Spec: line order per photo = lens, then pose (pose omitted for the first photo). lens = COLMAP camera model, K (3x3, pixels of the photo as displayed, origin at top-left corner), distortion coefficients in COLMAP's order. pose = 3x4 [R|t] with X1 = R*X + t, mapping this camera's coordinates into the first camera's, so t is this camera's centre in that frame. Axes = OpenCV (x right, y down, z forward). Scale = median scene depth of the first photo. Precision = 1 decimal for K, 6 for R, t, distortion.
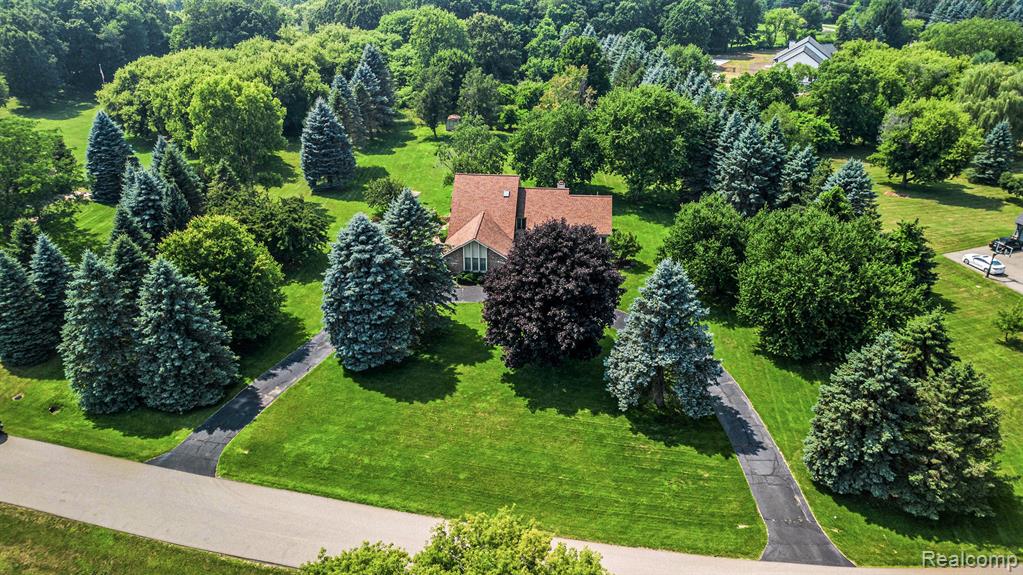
lens RADIAL K [[723.7, 0, 511.5], [0, 723.7, 287.5], [0, 0, 1]] dist [0.075104, -0.121760]
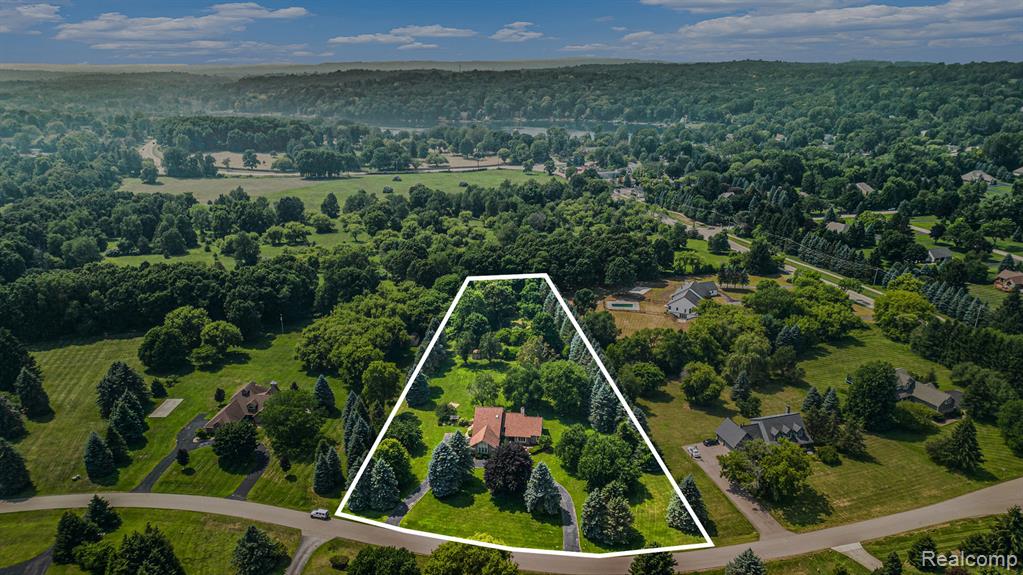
lens RADIAL K [[723.7, 0, 511.5], [0, 723.7, 287.5], [0, 0, 1]] dist [0.075104, -0.121760]
pose [[0.999413, 0.000300, -0.034271, 0.145974], [-0.005265, 0.989432, -0.144905, -0.248012], [0.033865, 0.145000, 0.988852, -1.687666]]
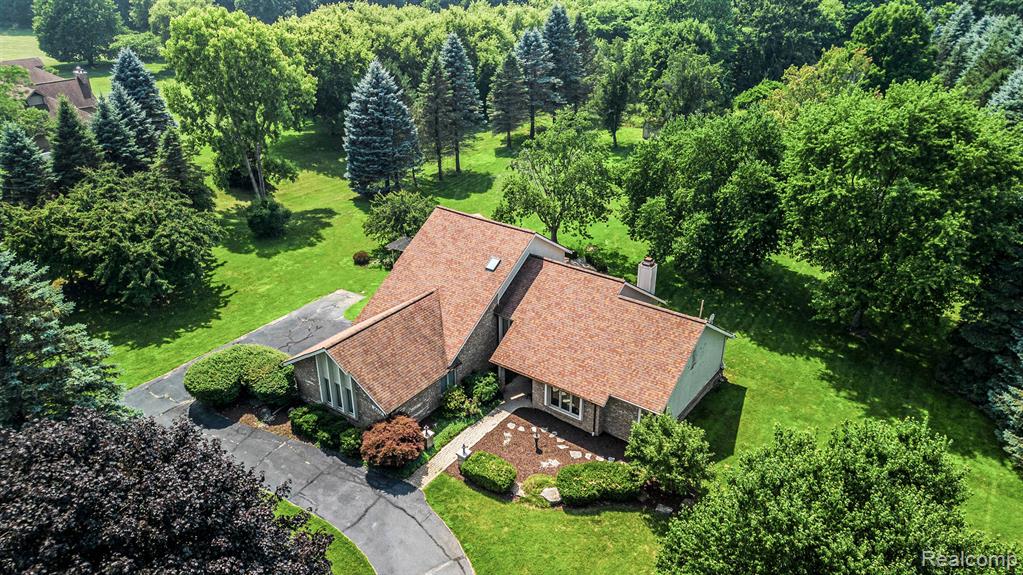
lens RADIAL K [[723.7, 0, 511.5], [0, 723.7, 287.5], [0, 0, 1]] dist [0.075104, -0.121760]
pose [[0.852459, 0.228280, -0.470320, 0.293400], [-0.229803, 0.971676, 0.055104, -0.176326], [0.469578, 0.061107, 0.880774, 0.698911]]
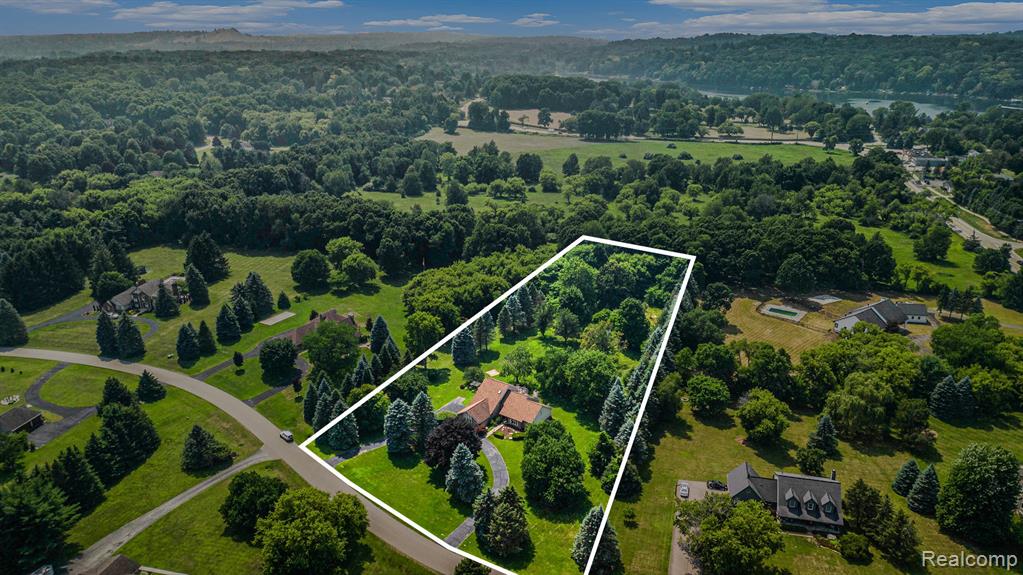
lens RADIAL K [[723.7, 0, 511.5], [0, 723.7, 287.5], [0, 0, 1]] dist [0.075104, -0.121760]
pose [[0.850054, 0.172532, -0.497635, 1.314483], [-0.223889, 0.973580, -0.044900, -0.428862], [0.476741, 0.149582, 0.866224, -1.169627]]
